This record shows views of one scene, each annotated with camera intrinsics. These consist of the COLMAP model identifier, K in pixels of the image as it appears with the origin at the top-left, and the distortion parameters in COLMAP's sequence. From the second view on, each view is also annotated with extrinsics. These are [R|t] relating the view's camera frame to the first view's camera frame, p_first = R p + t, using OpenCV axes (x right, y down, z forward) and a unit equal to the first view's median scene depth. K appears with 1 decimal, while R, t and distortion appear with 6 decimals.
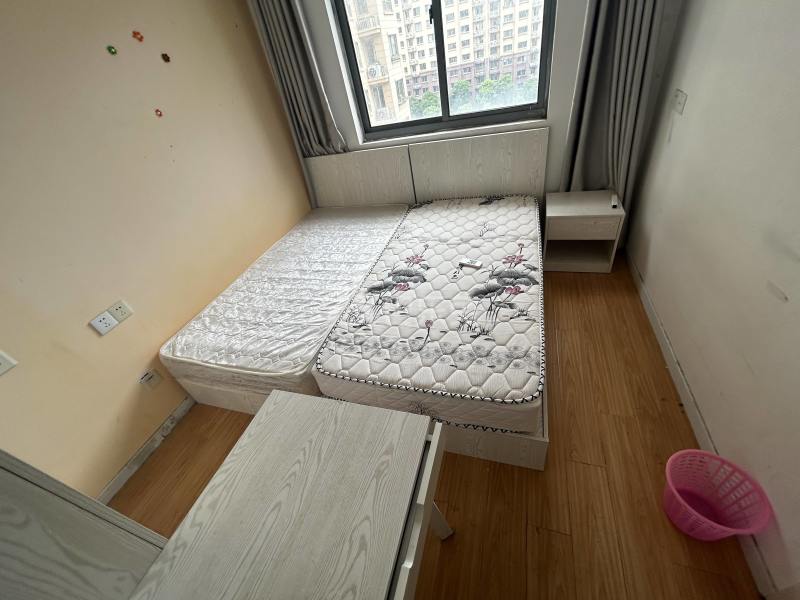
lens RADIAL K [[323.4, 0, 400.4], [0, 323.4, 299.9], [0, 0, 1]] dist [0.003567, -0.000685]
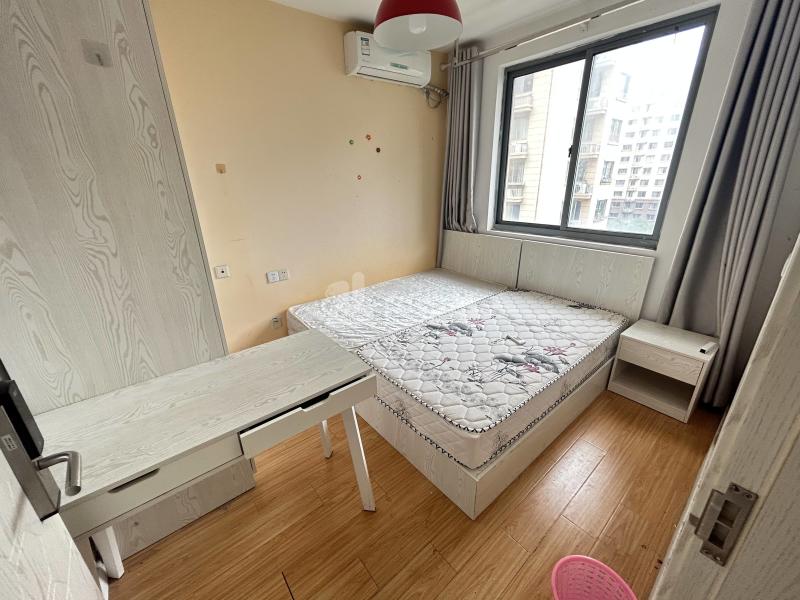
lens RADIAL K [[323.4, 0, 400.5], [0, 323.4, 300.7], [0, 0, 1]] dist [0.003567, -0.000685]
pose [[0.831277, 0.345593, -0.435367, 0.300425], [-0.439136, 0.888493, -0.133190, 0.087589], [0.340791, 0.301904, 0.890346, -0.165277]]
